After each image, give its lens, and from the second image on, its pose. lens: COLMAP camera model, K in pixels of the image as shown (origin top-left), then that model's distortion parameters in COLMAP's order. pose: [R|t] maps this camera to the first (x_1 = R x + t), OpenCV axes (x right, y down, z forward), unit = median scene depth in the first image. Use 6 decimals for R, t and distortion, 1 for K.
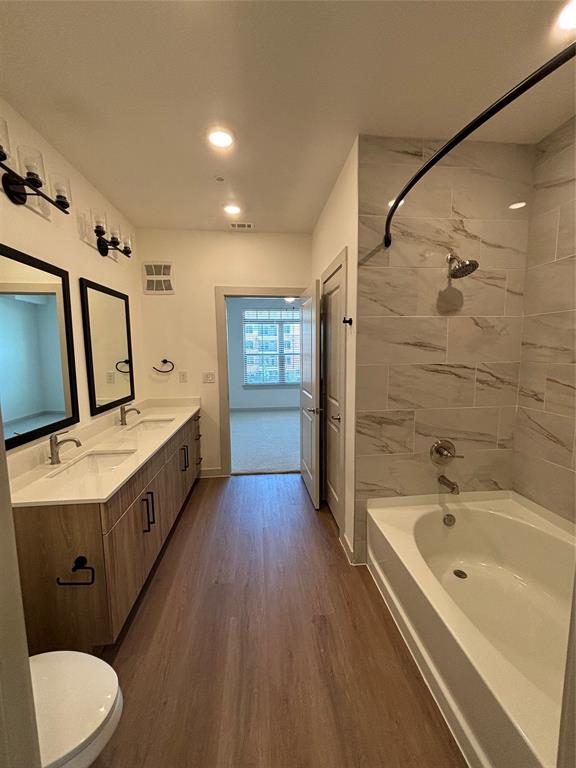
lens RADIAL K [[309.1, 0, 288.0], [0, 309.1, 384.0], [0, 0, 1]] dist [0.001413, -0.000019]
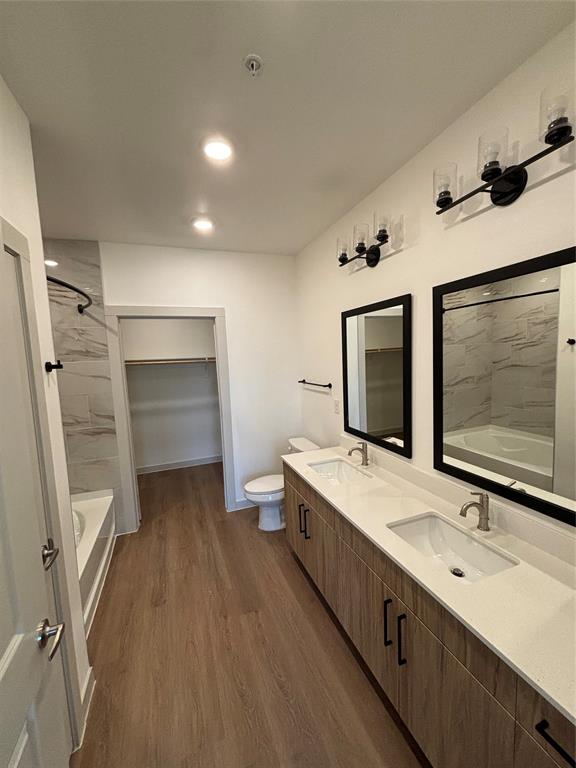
lens RADIAL K [[308.7, 0, 288.0], [0, 308.7, 384.0], [0, 0, 1]] dist [-0.001161, 0.000040]
pose [[-0.963494, 0.073903, -0.257329, -0.124097], [0.020625, 0.978780, 0.203873, -0.305937], [0.266935, 0.191123, -0.944573, 1.856945]]
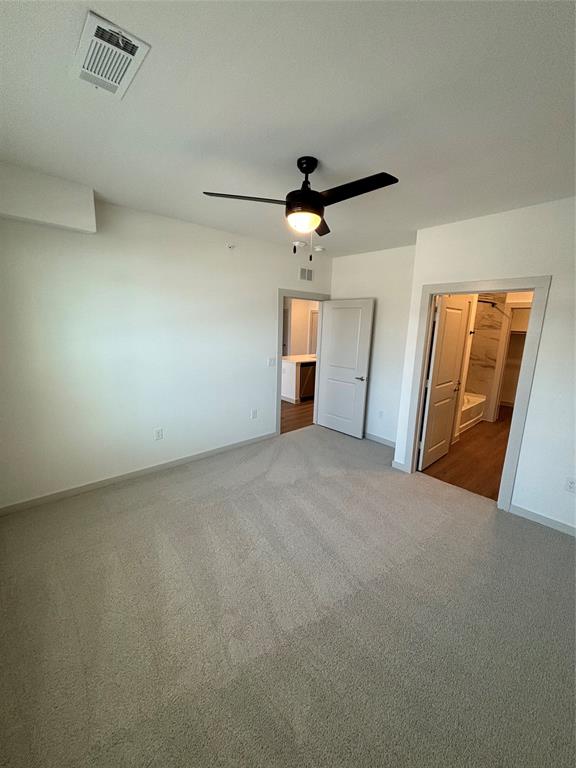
lens RADIAL K [[308.7, 0, 288.0], [0, 308.7, 384.0], [0, 0, 1]] dist [-0.001161, 0.000040]
pose [[-0.590077, -0.162374, 0.790850, -0.842014], [0.066584, 0.966442, 0.248106, -0.492827], [-0.804597, 0.199059, -0.559463, 3.458998]]
